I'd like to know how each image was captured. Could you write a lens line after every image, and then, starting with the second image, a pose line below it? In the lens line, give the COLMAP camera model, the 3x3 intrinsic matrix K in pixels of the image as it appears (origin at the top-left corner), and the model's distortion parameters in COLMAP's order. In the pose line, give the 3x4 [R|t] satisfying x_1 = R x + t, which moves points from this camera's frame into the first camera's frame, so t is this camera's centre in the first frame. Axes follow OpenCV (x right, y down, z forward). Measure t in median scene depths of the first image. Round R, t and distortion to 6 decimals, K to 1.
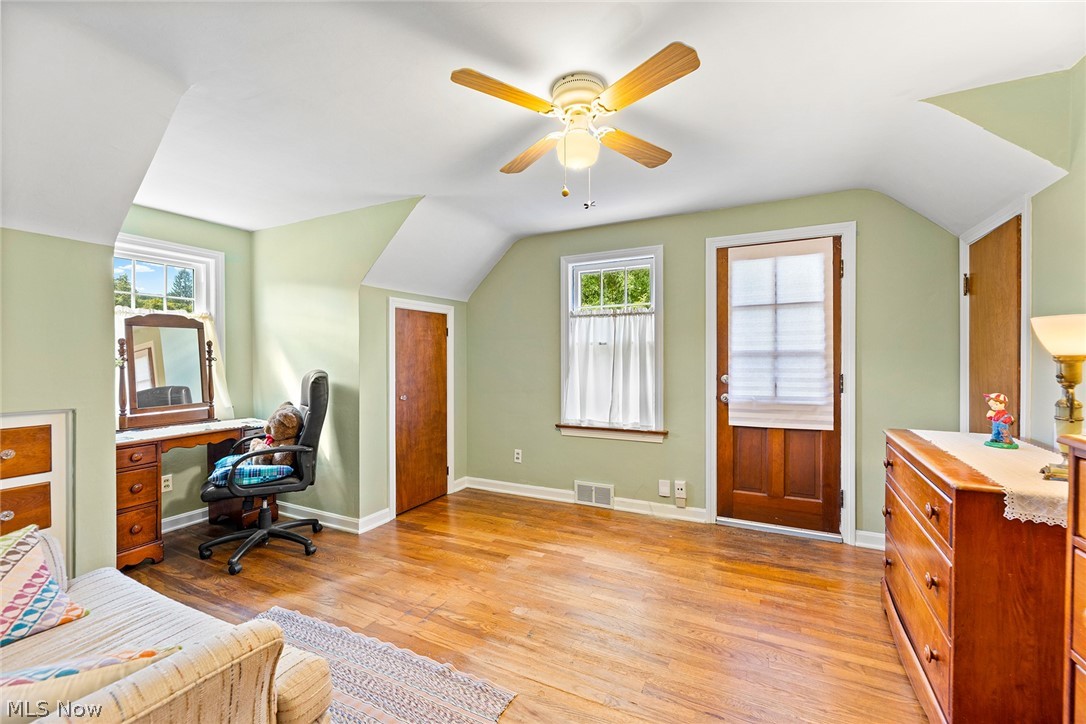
lens RADIAL K [[445.0, 0, 548.1], [0, 445.0, 361.3], [0, 0, 1]] dist [-0.002910, 0.000179]
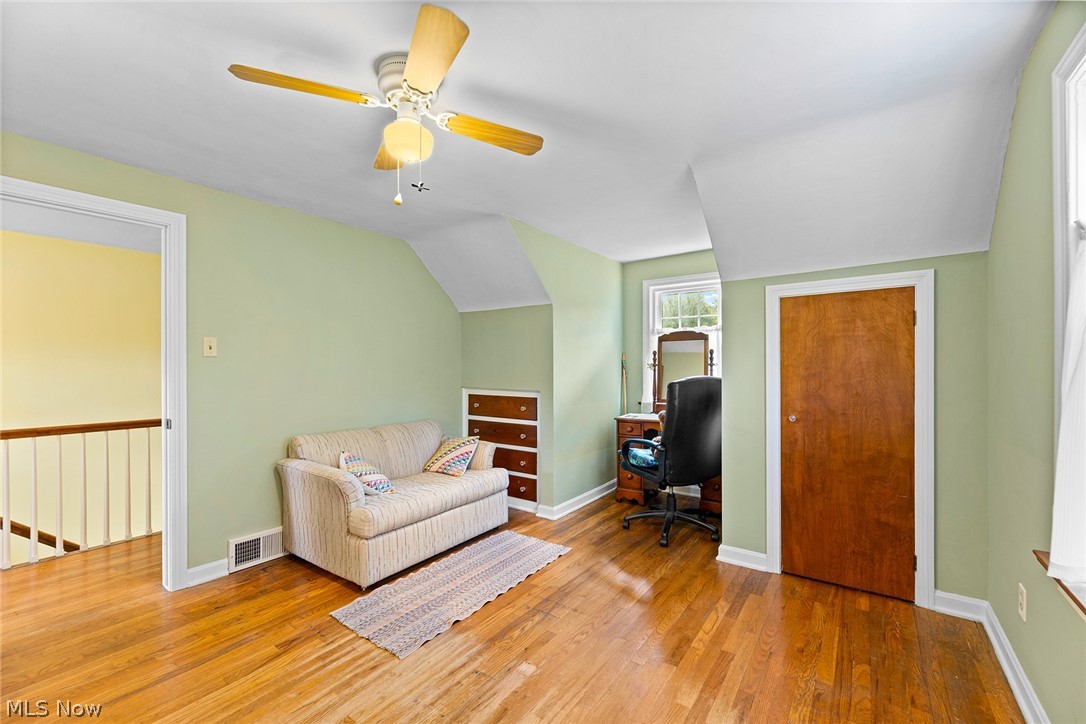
lens RADIAL K [[445.0, 0, 545.6], [0, 445.0, 362.8], [0, 0, 1]] dist [-0.002910, 0.000179]
pose [[-0.160077, 0.001397, -0.987104, 0.510477], [-0.001054, 0.999998, 0.001586, -0.011521], [0.987104, 0.001294, -0.160075, 0.787552]]
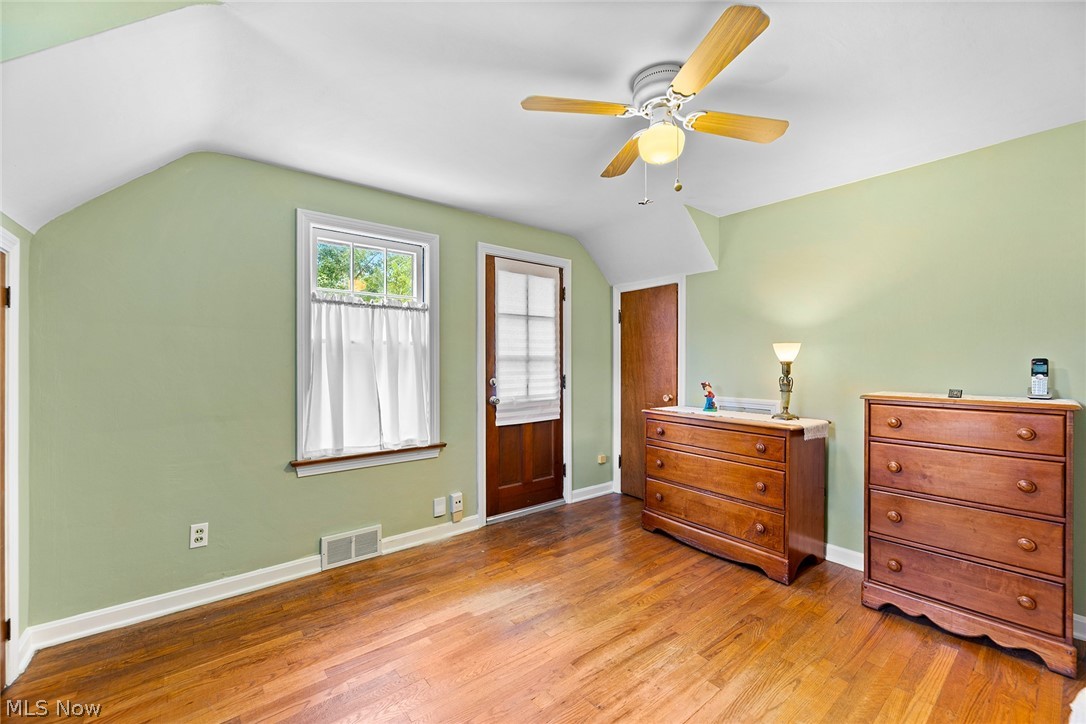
lens RADIAL K [[445.0, 0, 546.5], [0, 445.0, 363.0], [0, 0, 1]] dist [-0.002910, 0.000179]
pose [[0.409818, 0.001908, 0.912165, -0.499411], [0.004245, 0.999983, -0.003999, -0.000556], [-0.912158, 0.005511, 0.409803, 0.463314]]
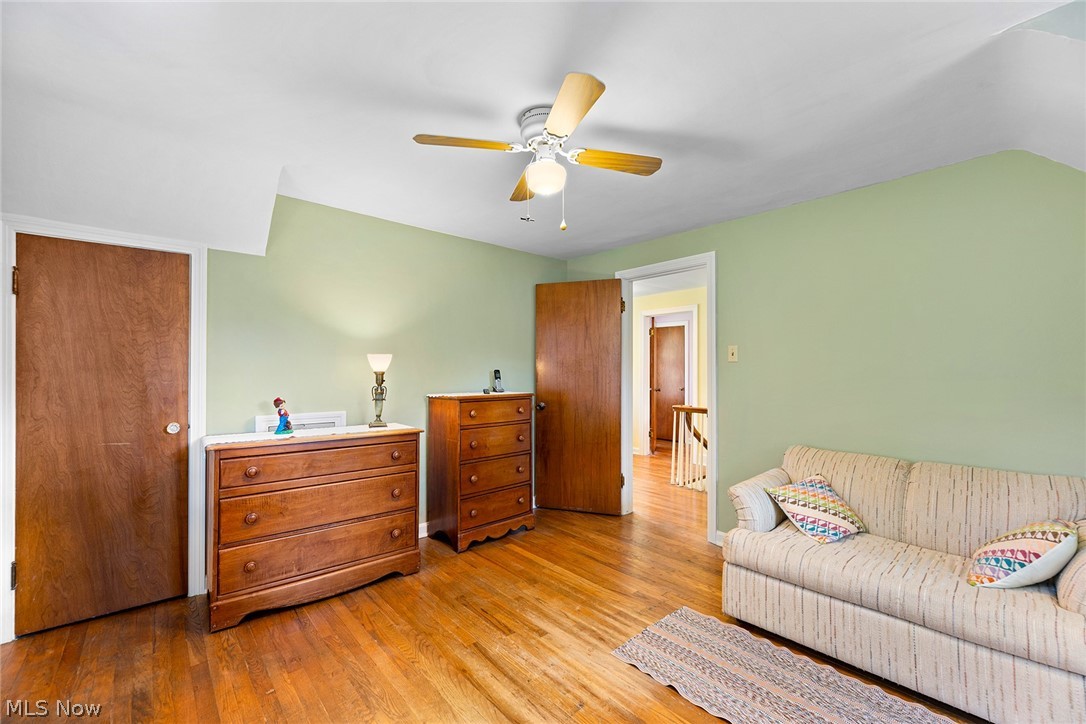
lens RADIAL K [[445.0, 0, 548.6], [0, 445.0, 369.0], [0, 0, 1]] dist [-0.002910, 0.000179]
pose [[-0.930691, 0.004979, 0.365773, -0.180396], [0.005836, 0.999982, 0.001236, -0.009174], [-0.365761, 0.003285, -0.930703, 1.100926]]
